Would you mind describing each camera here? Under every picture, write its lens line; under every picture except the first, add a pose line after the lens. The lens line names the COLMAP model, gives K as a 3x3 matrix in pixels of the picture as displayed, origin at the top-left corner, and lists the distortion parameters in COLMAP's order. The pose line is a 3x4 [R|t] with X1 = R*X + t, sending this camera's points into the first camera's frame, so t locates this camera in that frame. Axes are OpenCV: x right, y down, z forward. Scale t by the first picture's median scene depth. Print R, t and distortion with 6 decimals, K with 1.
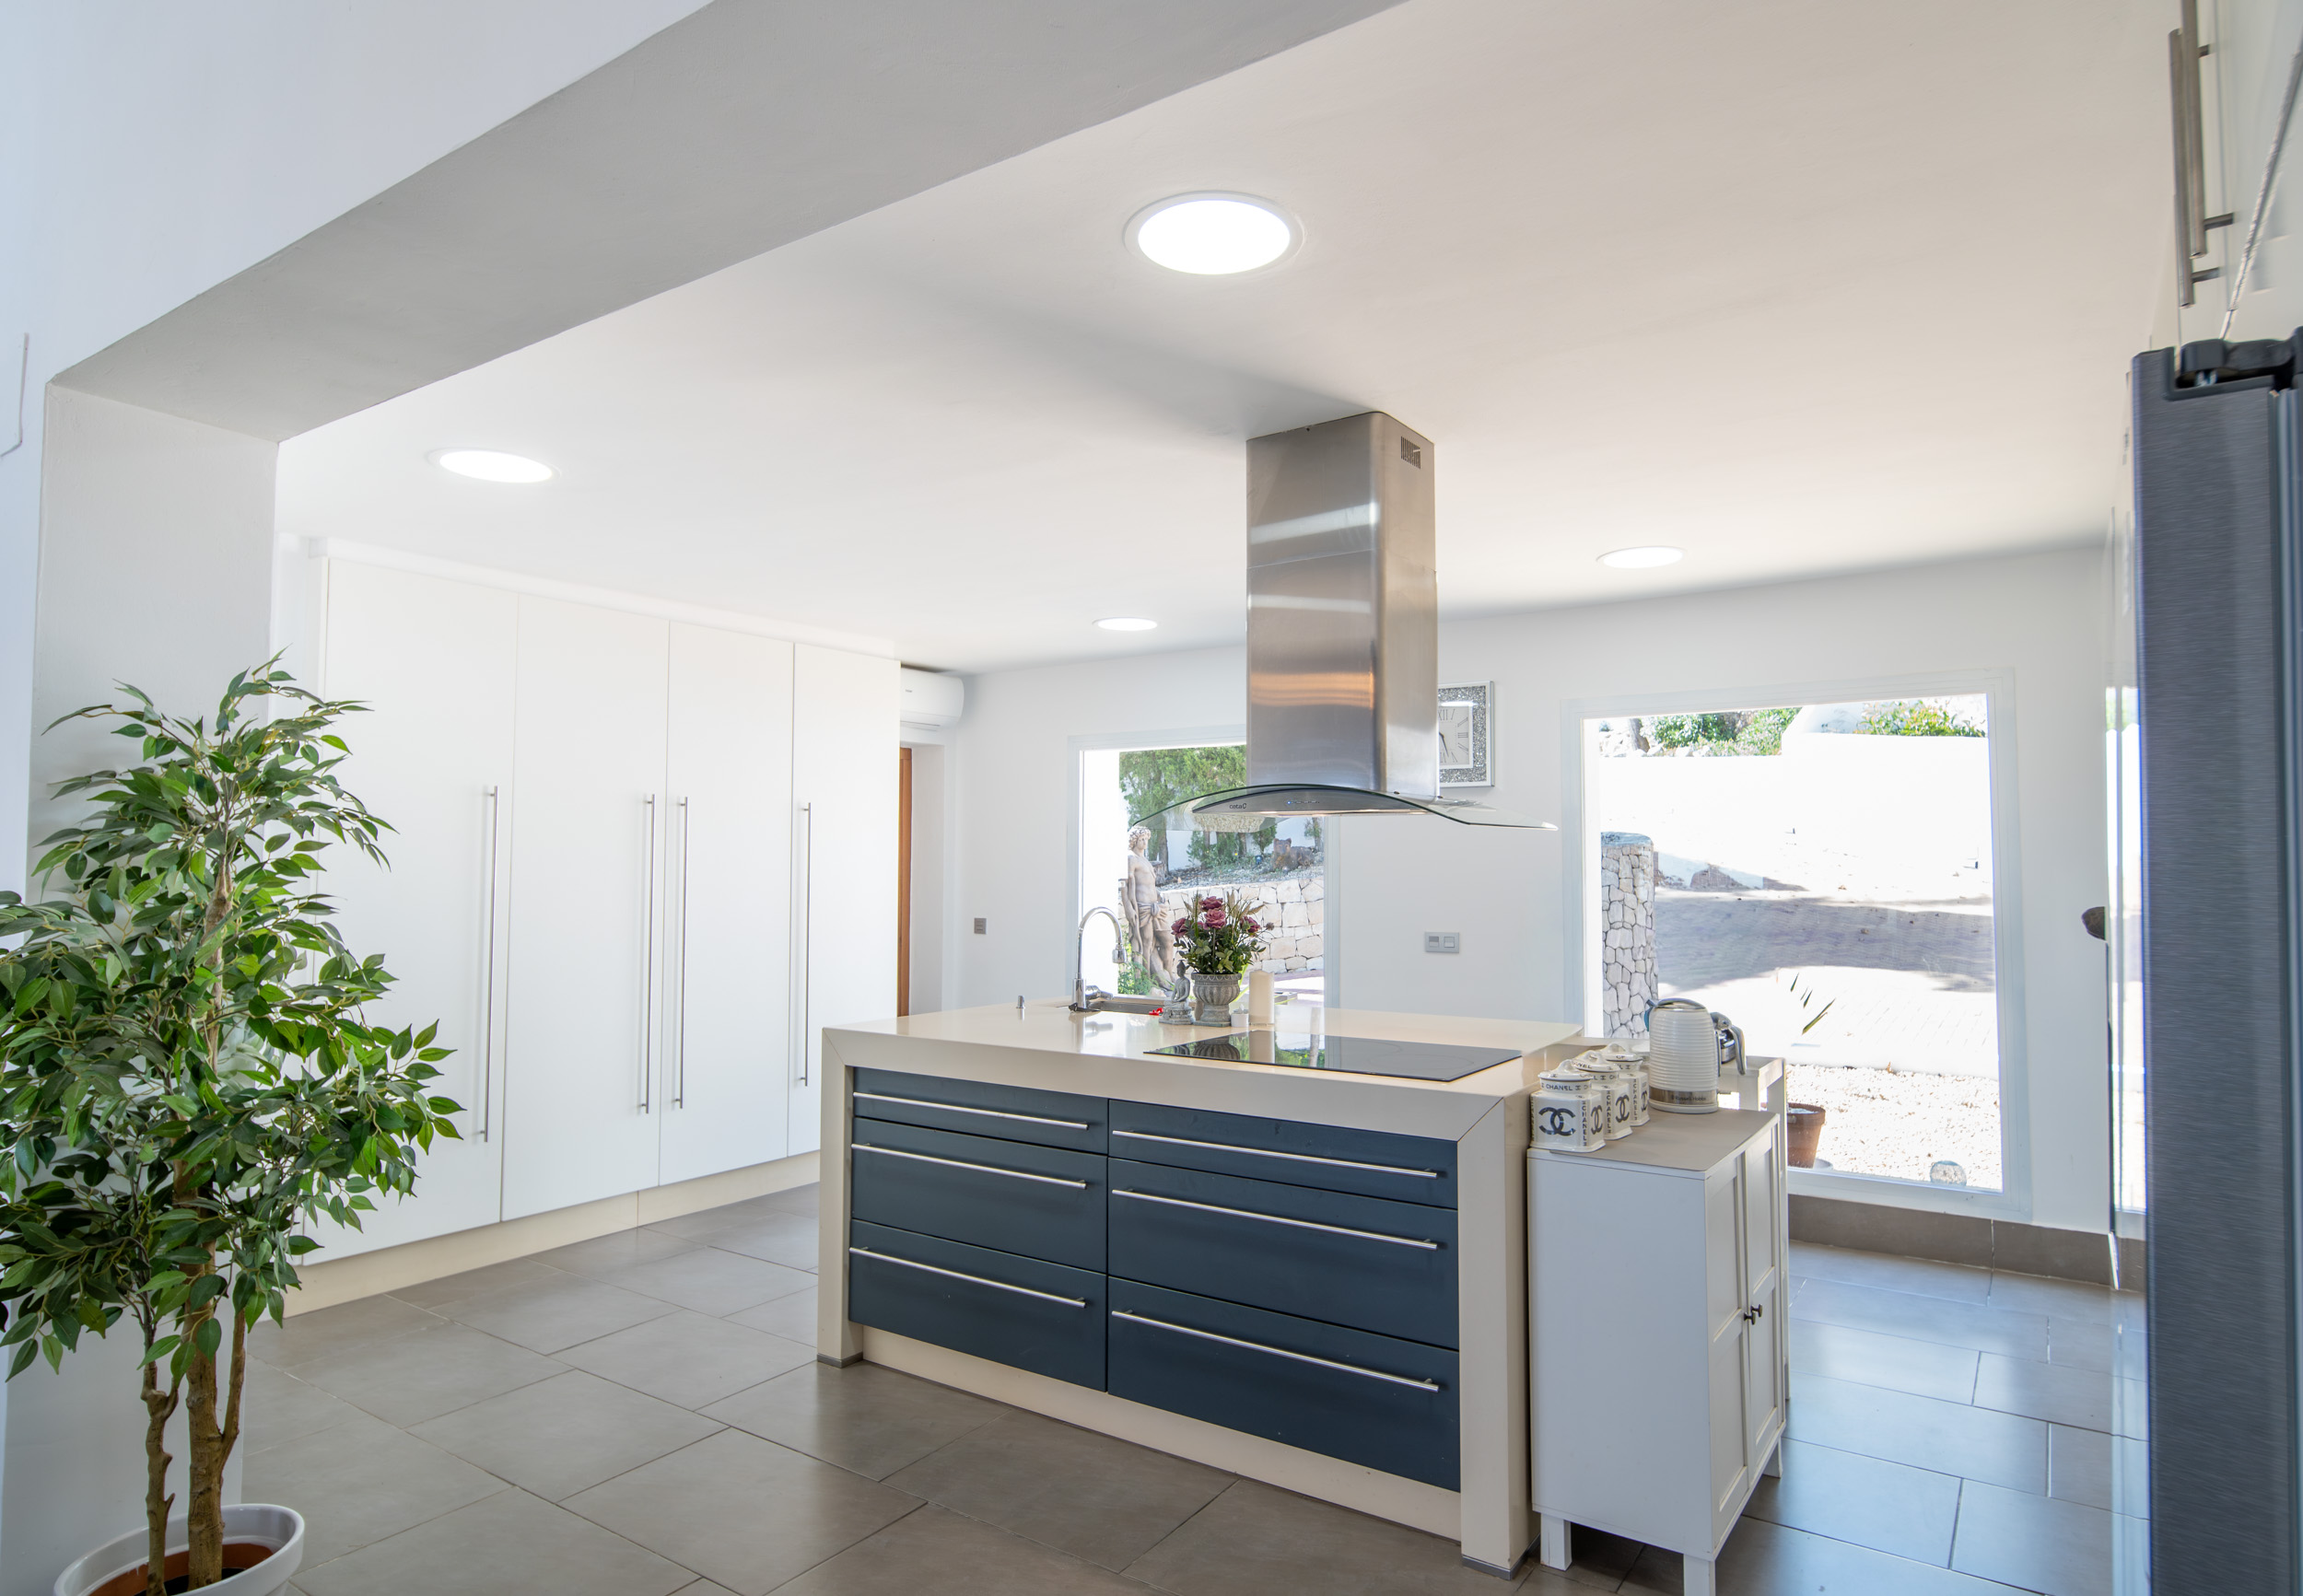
lens RADIAL K [[1351.3, 0, 1175.7], [0, 1351.3, 808.1], [0, 0, 1]] dist [-0.002579, -0.000722]
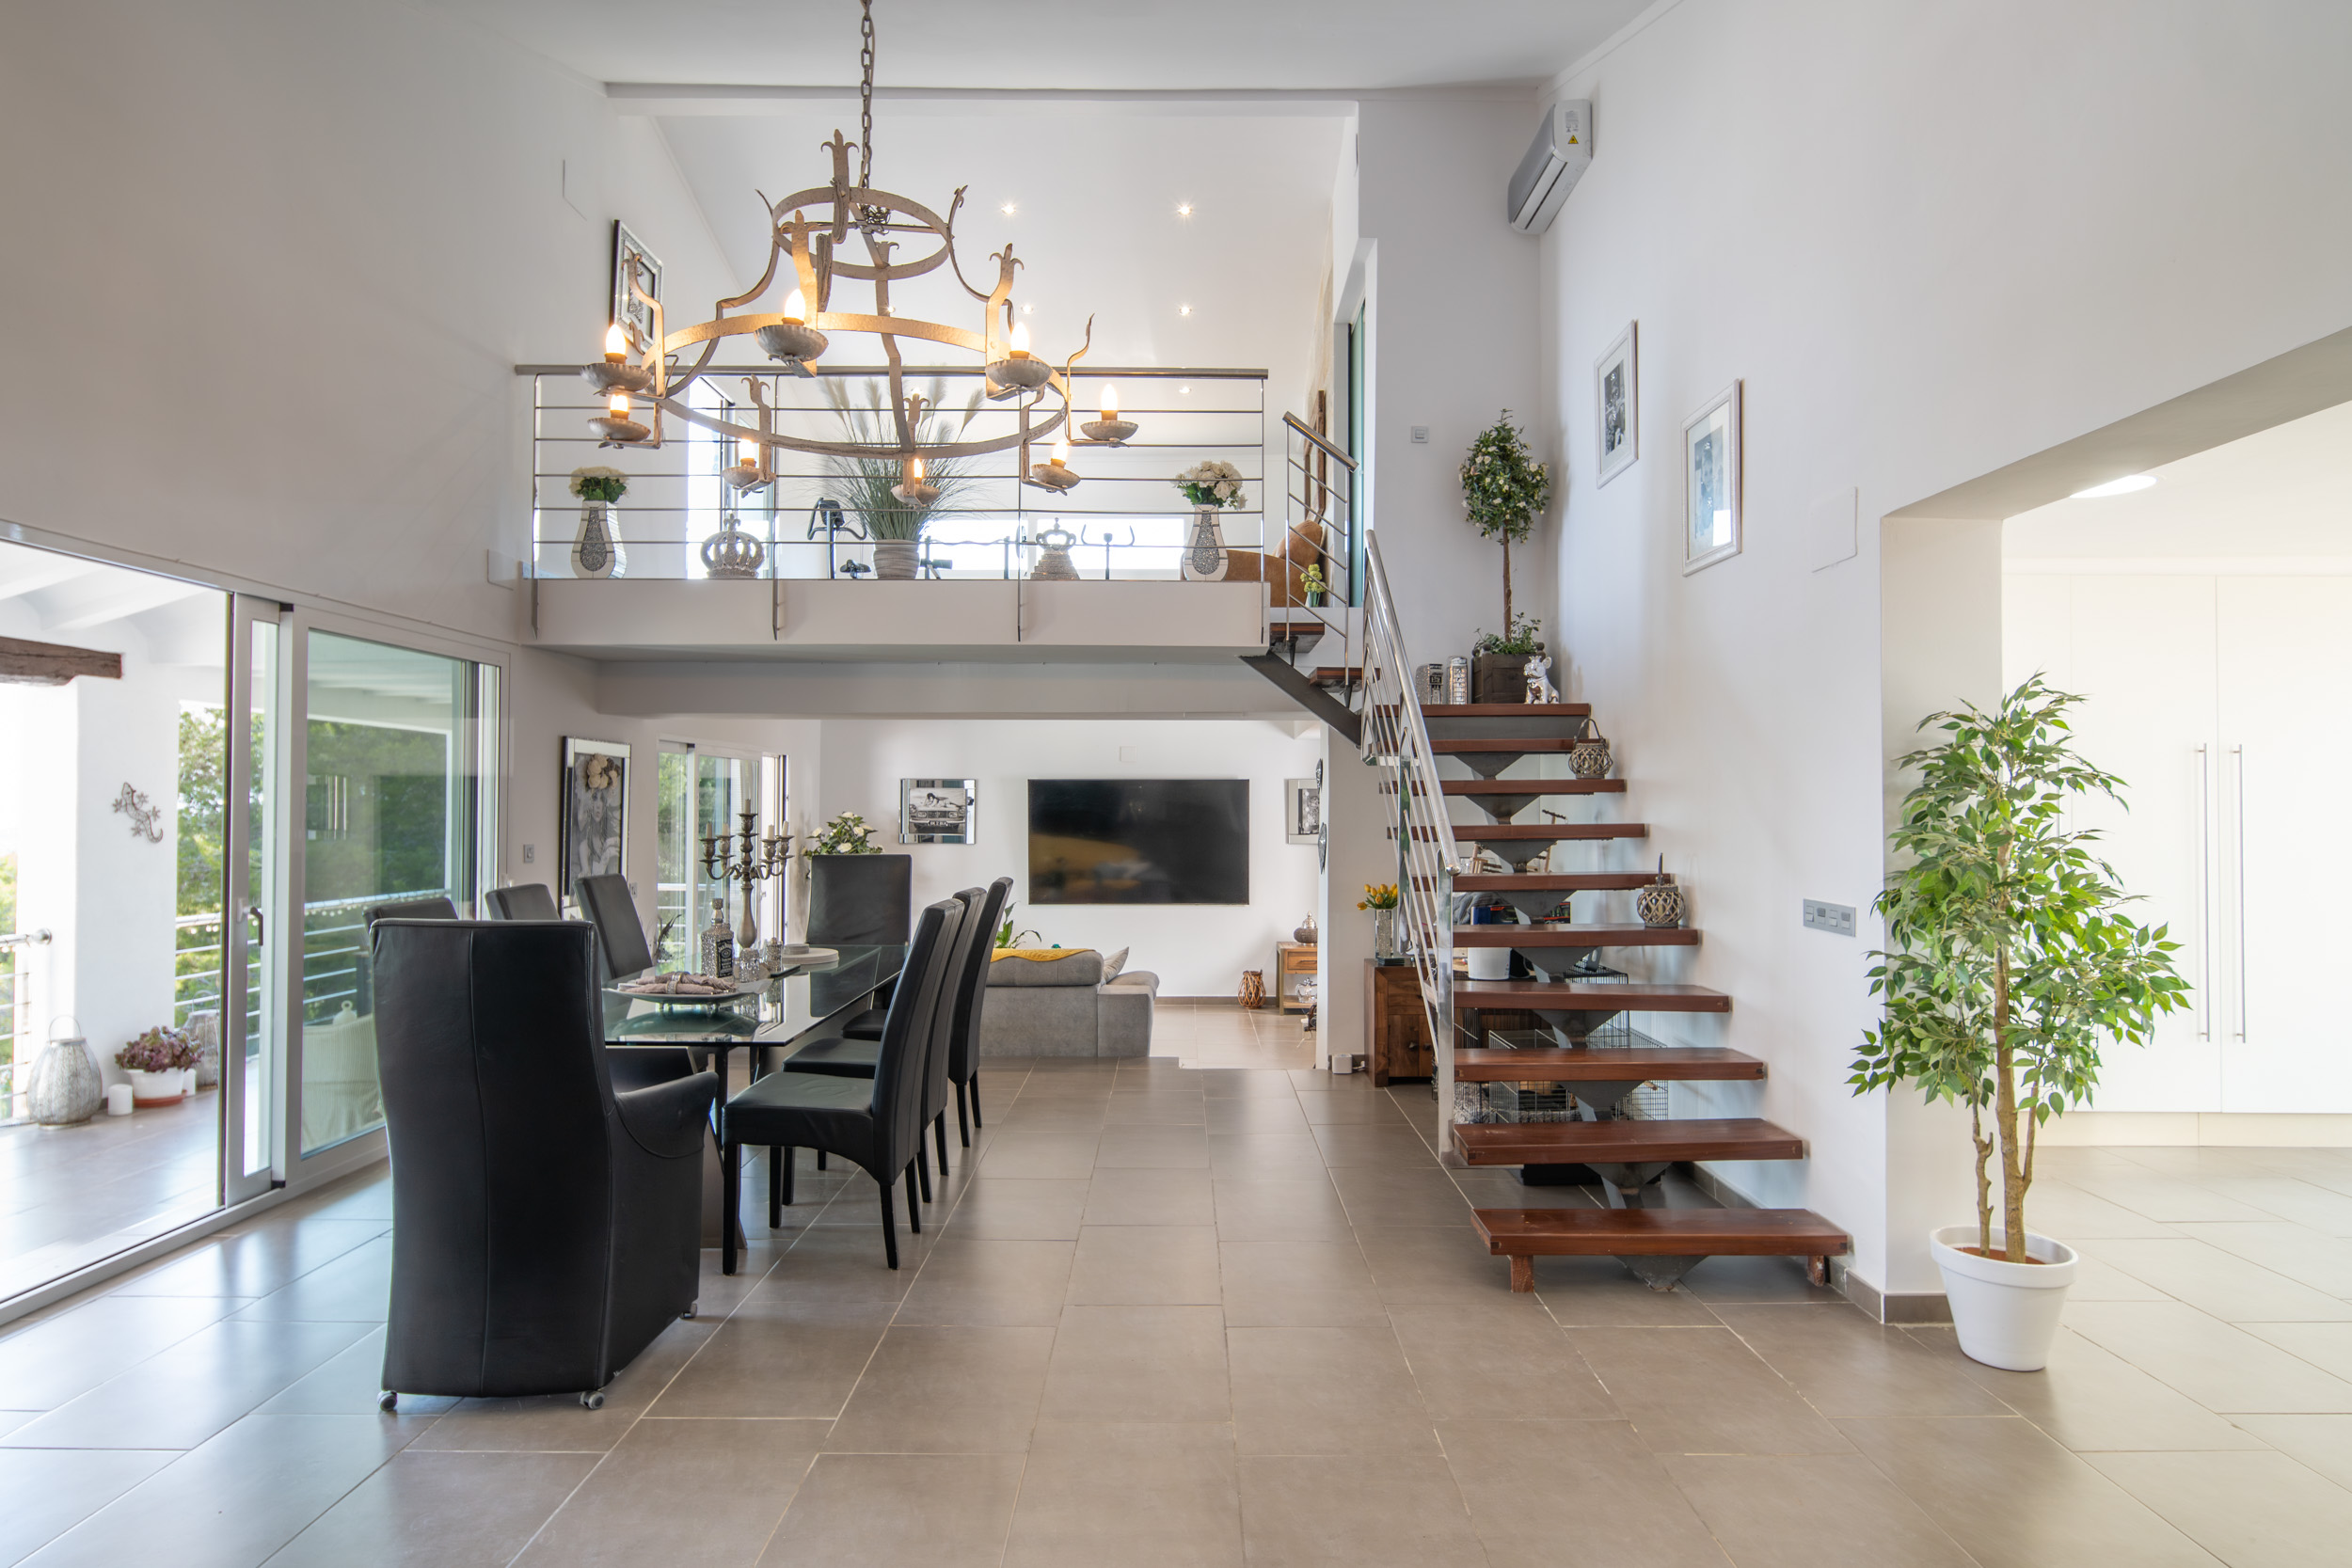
lens RADIAL K [[1270.7, 0, 1185.2], [0, 1270.7, 781.0], [0, 0, 1]] dist [-0.000191, 0.000917]
pose [[0.564241, -0.013116, -0.825506, -0.021359], [0.030427, 0.999525, 0.004916, -0.014996], [0.825050, -0.027892, 0.564372, -0.340603]]
